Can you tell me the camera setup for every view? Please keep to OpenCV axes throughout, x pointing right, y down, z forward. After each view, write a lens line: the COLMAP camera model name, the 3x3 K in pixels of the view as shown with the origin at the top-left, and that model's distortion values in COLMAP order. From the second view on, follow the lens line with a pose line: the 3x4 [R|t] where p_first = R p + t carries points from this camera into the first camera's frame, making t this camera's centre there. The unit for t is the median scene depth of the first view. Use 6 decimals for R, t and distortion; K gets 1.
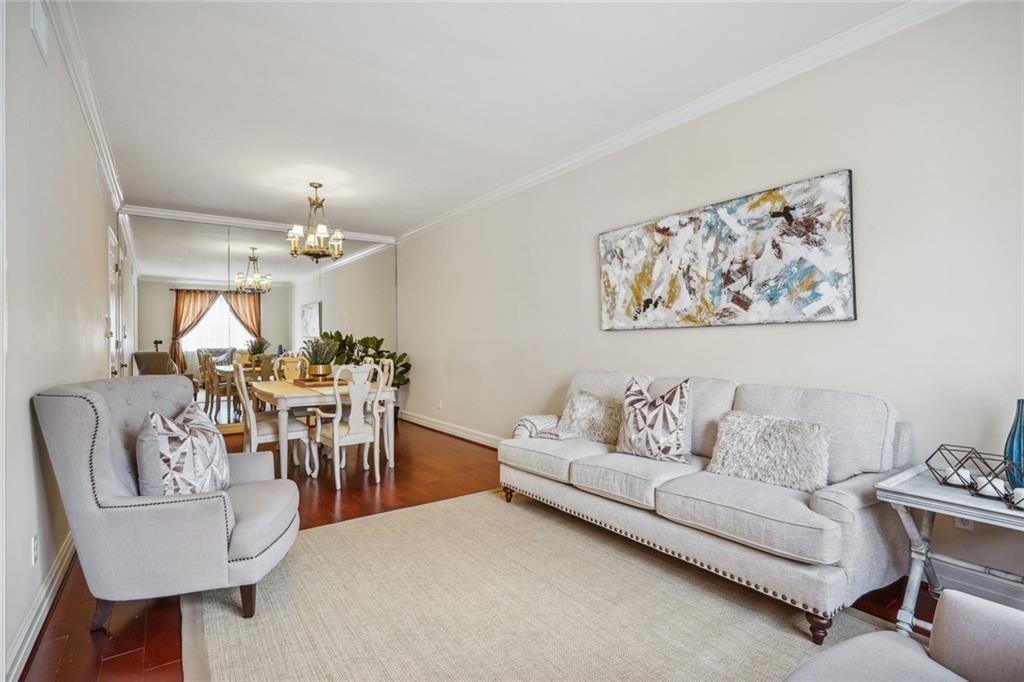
lens RADIAL K [[497.6, 0, 512.3], [0, 497.6, 338.1], [0, 0, 1]] dist [-0.003953, 0.003257]
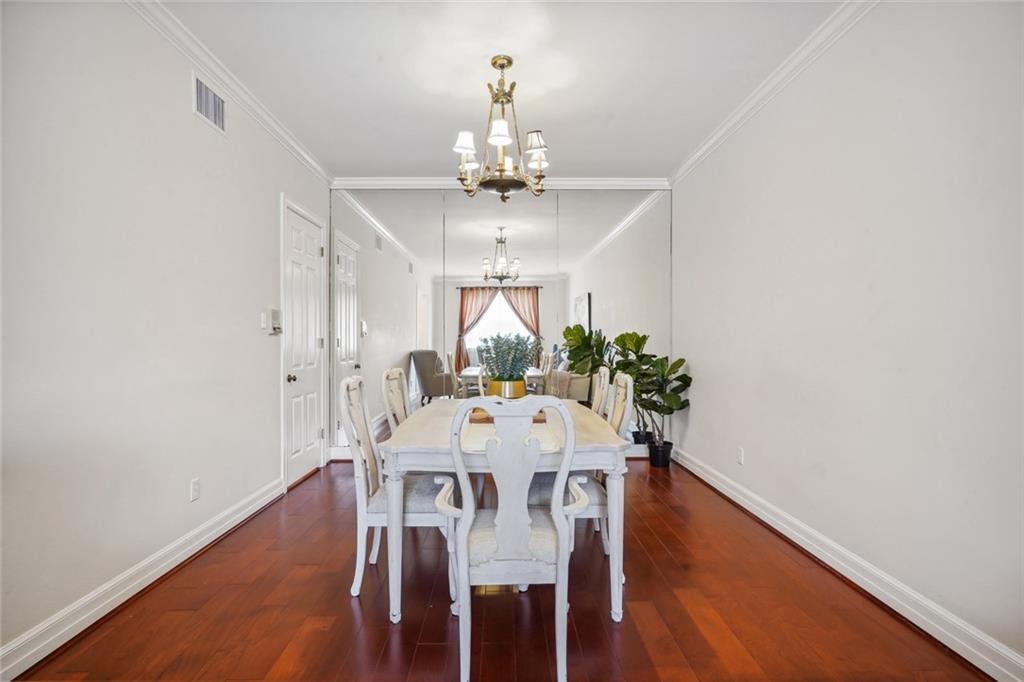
lens RADIAL K [[497.6, 0, 509.8], [0, 497.6, 336.1], [0, 0, 1]] dist [-0.003953, 0.003257]
pose [[0.832452, 0.003149, -0.554089, -0.048756], [-0.003539, 0.999994, 0.000366, 0.002050], [0.554086, 0.001656, 0.832458, 0.356088]]
